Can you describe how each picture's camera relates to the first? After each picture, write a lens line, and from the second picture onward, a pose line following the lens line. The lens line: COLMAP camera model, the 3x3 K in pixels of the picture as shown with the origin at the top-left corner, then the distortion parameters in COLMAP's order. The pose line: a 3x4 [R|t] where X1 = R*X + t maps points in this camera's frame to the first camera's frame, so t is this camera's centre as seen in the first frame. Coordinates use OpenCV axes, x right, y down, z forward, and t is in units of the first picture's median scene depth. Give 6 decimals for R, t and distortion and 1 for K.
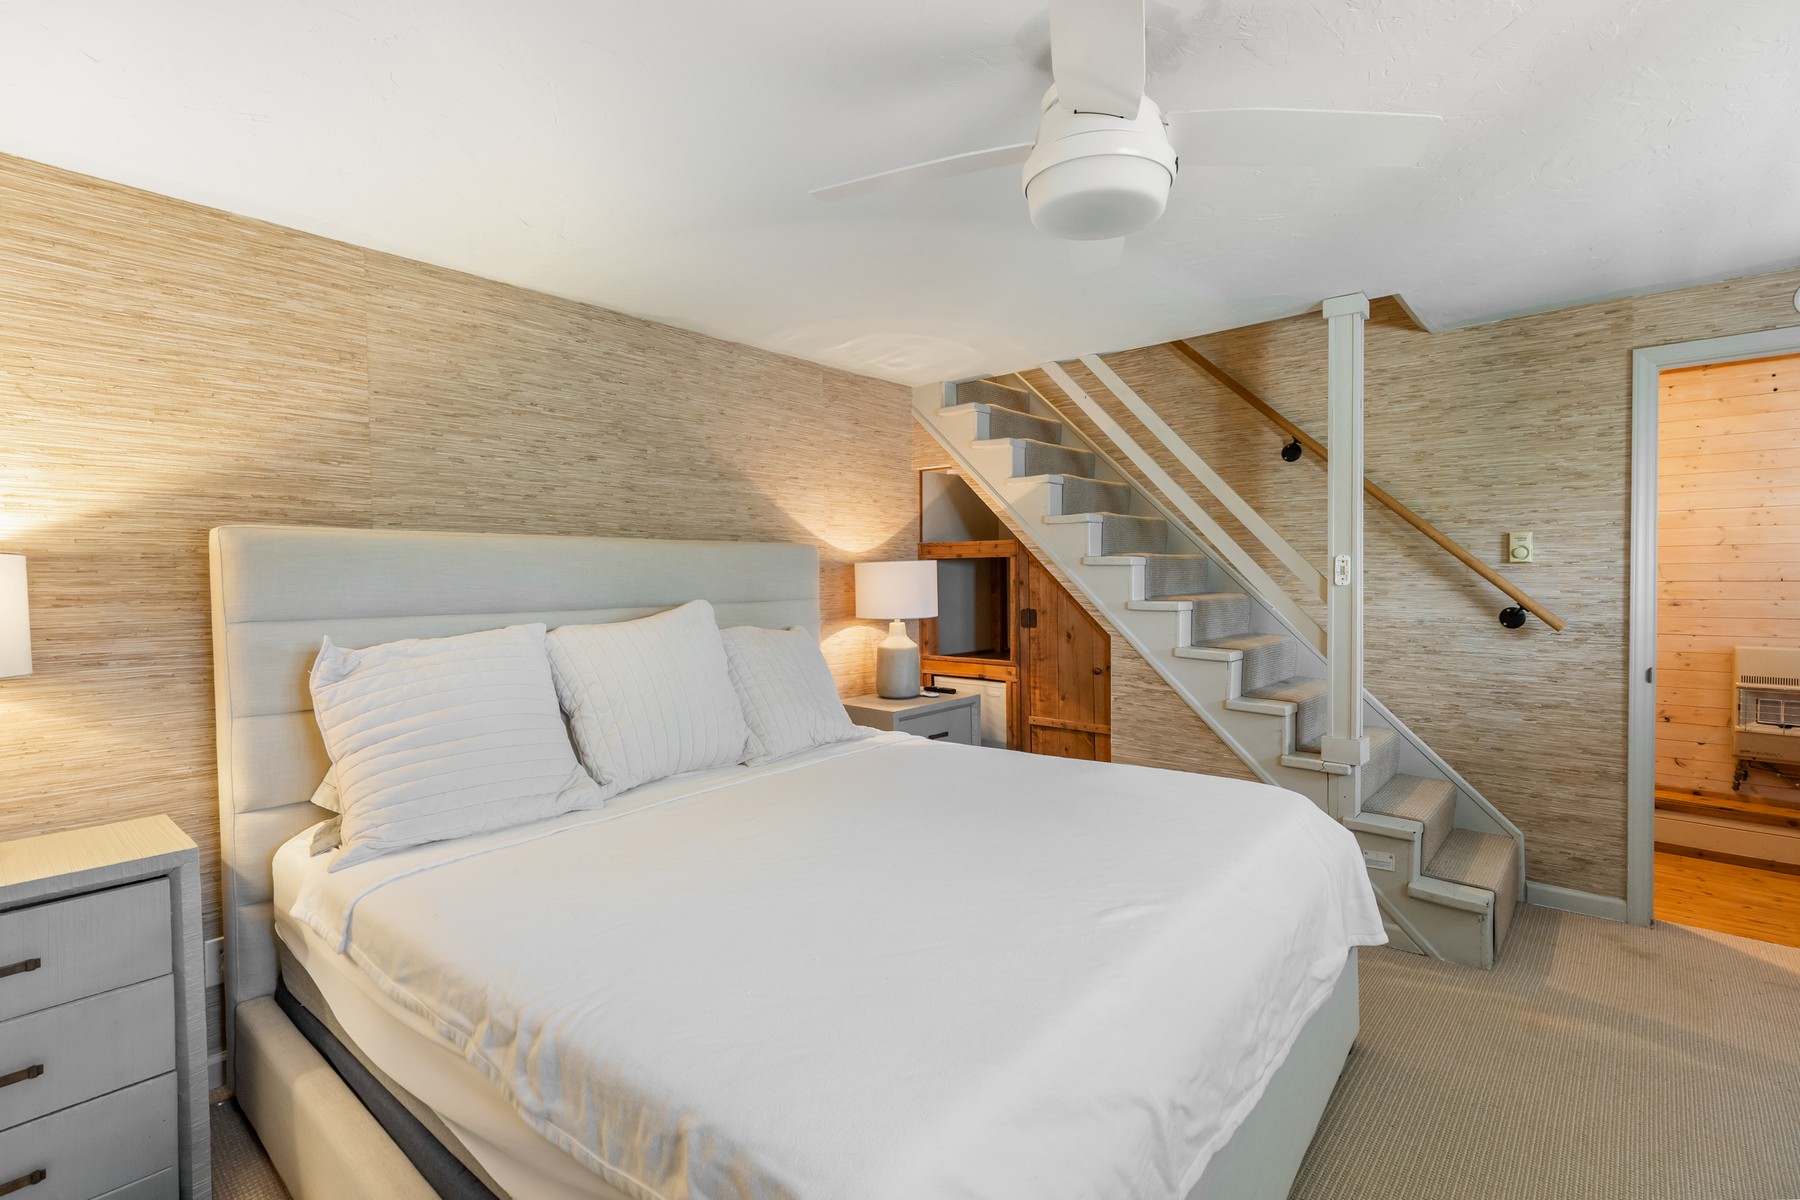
lens RADIAL K [[815.6, 0, 904.2], [0, 815.6, 594.2], [0, 0, 1]] dist [0.005133, -0.000881]
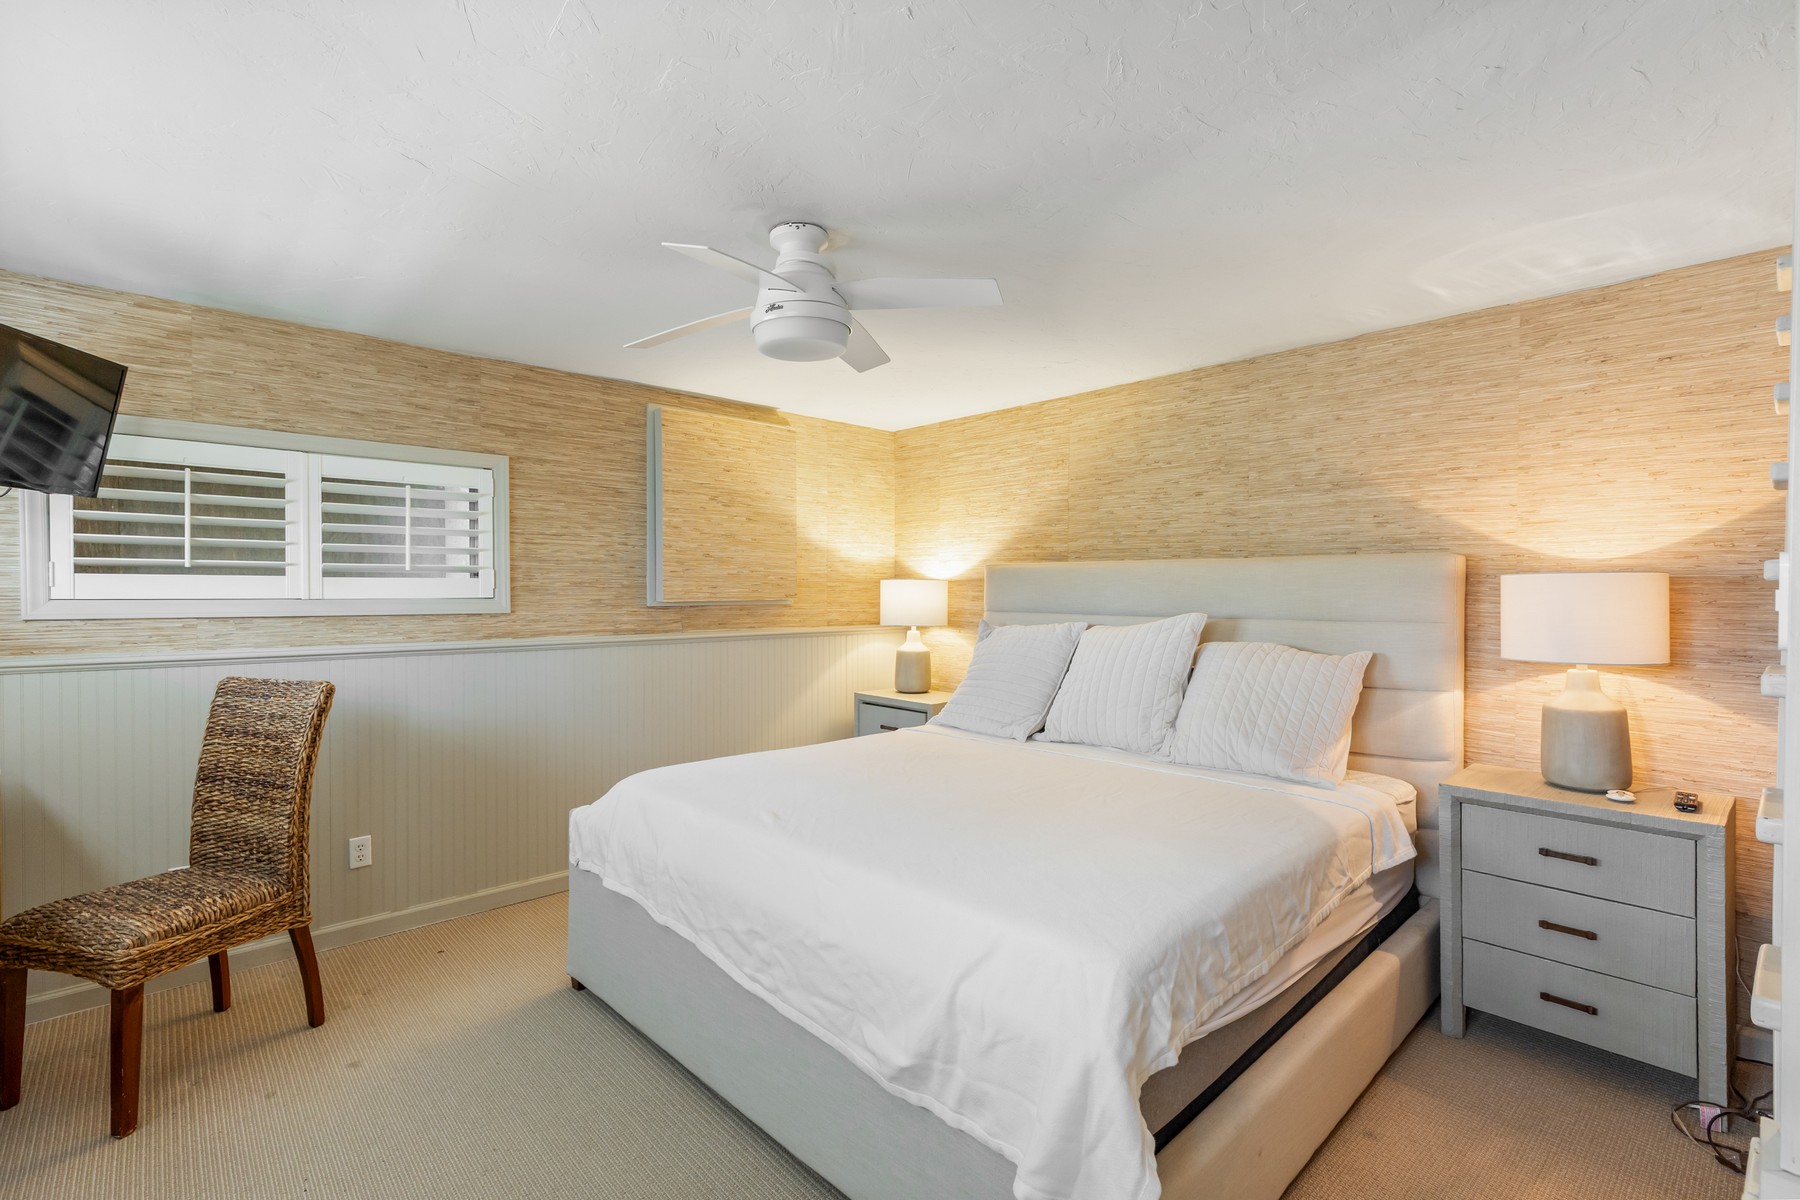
lens RADIAL K [[815.6, 0, 903.8], [0, 815.6, 592.8], [0, 0, 1]] dist [0.005133, -0.000881]
pose [[-0.106013, 0.021688, -0.994128, 0.872415], [-0.017925, 0.999558, 0.023718, -0.039691], [0.994203, 0.020334, -0.105577, 0.689115]]
